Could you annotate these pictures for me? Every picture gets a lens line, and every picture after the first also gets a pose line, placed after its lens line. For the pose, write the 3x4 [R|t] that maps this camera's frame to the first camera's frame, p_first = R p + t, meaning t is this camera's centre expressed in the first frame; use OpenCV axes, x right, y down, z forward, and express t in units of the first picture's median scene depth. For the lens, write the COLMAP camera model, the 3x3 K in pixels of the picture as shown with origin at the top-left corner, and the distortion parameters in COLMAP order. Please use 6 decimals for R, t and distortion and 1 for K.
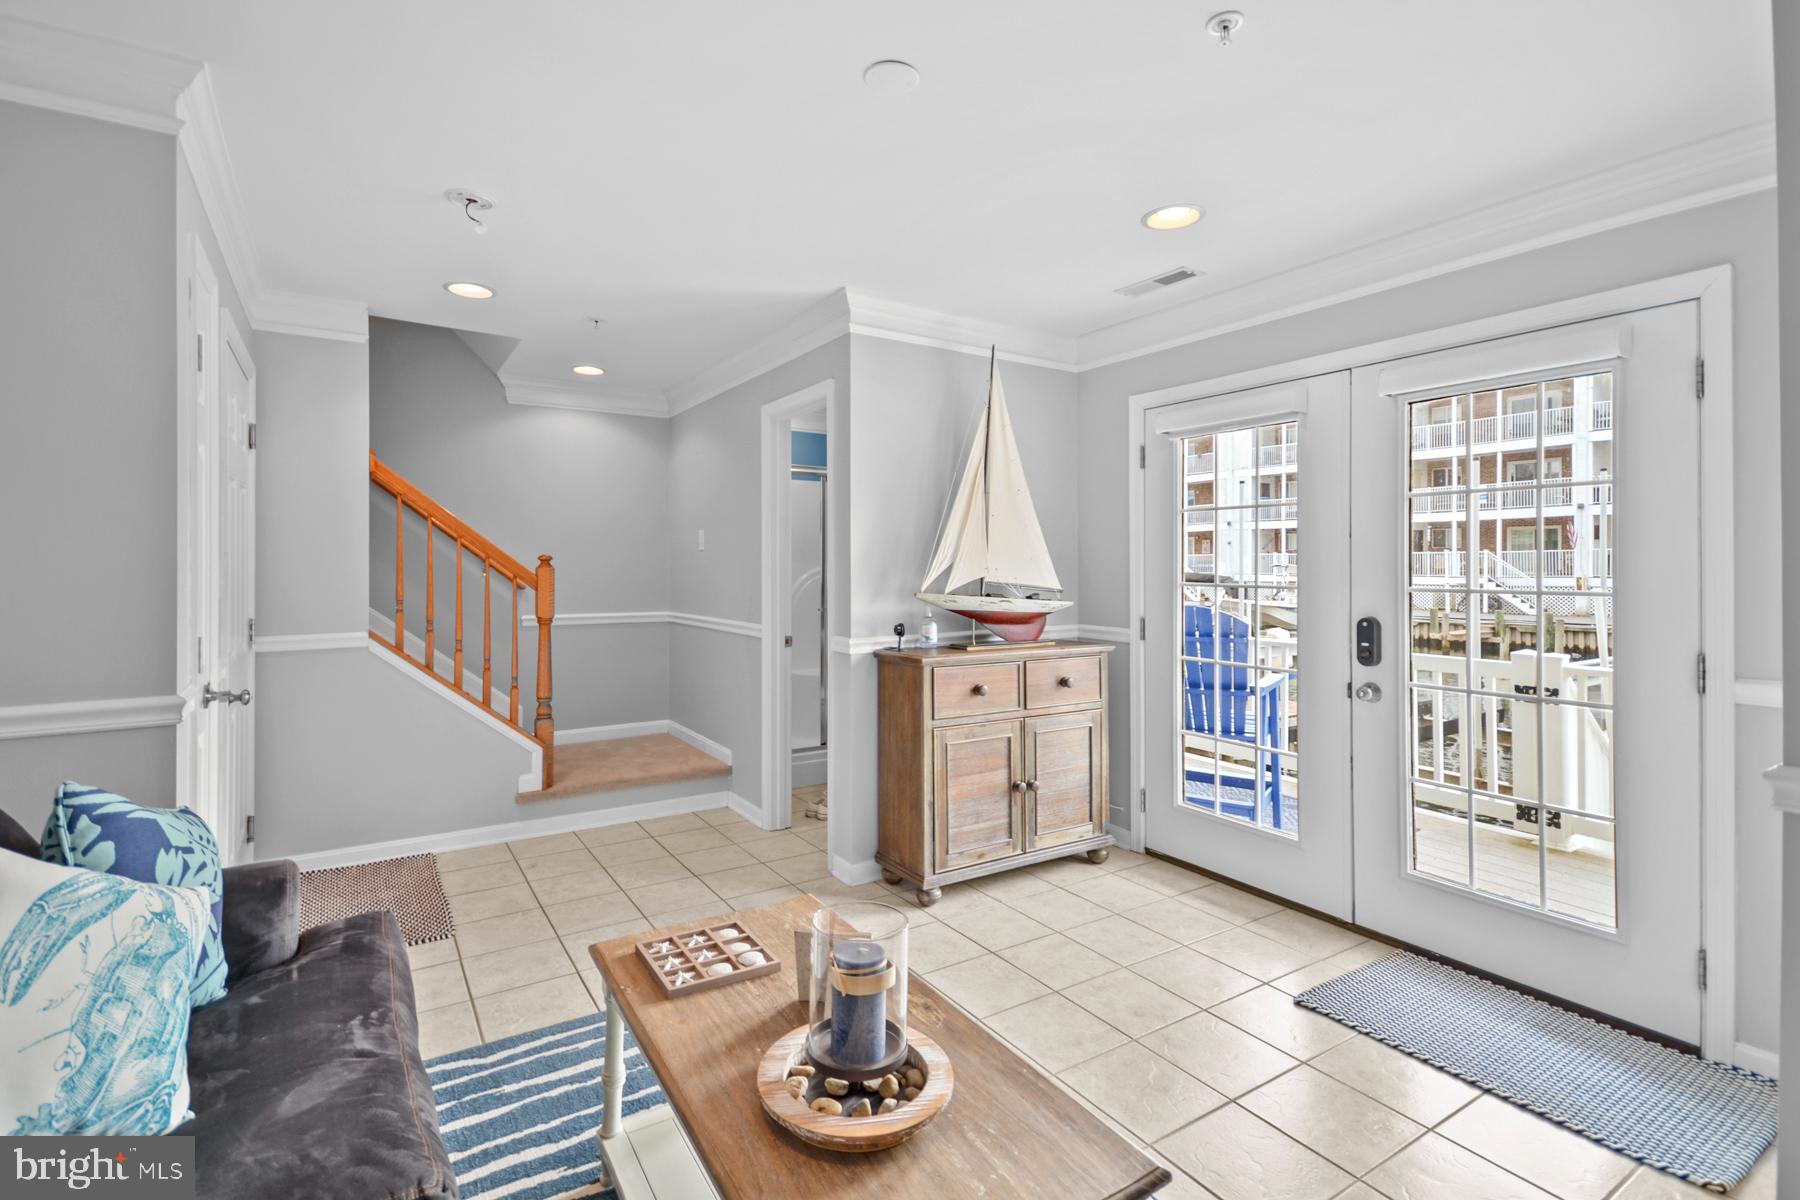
lens RADIAL K [[828.3, 0, 875.1], [0, 828.3, 561.5], [0, 0, 1]] dist [-0.000016, -0.000196]
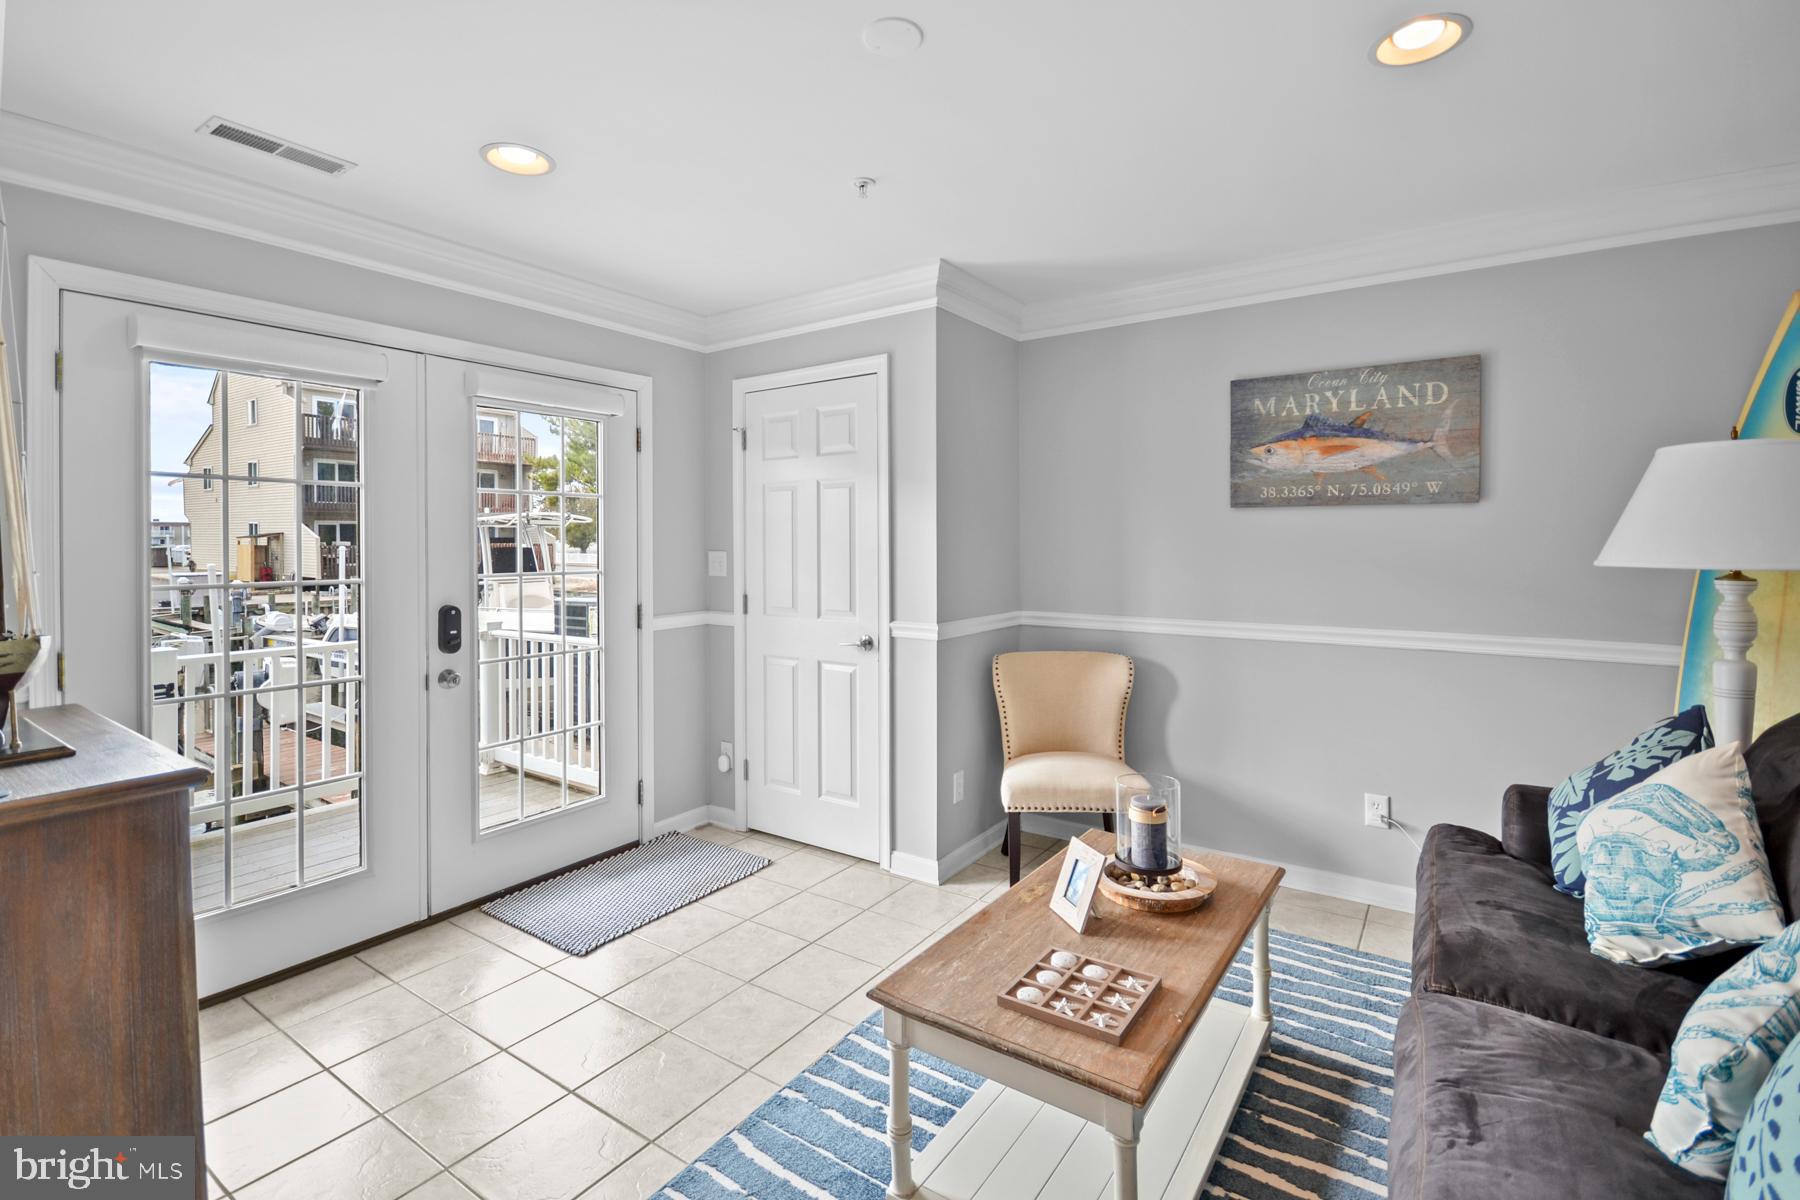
lens RADIAL K [[828.3, 0, 889.9], [0, 828.3, 542.9], [0, 0, 1]] dist [-0.000016, -0.000196]
pose [[-0.395850, -0.002533, 0.918312, -0.746551], [-0.004754, 0.999988, 0.000709, -0.017113], [-0.918303, -0.004085, -0.395857, 1.208938]]
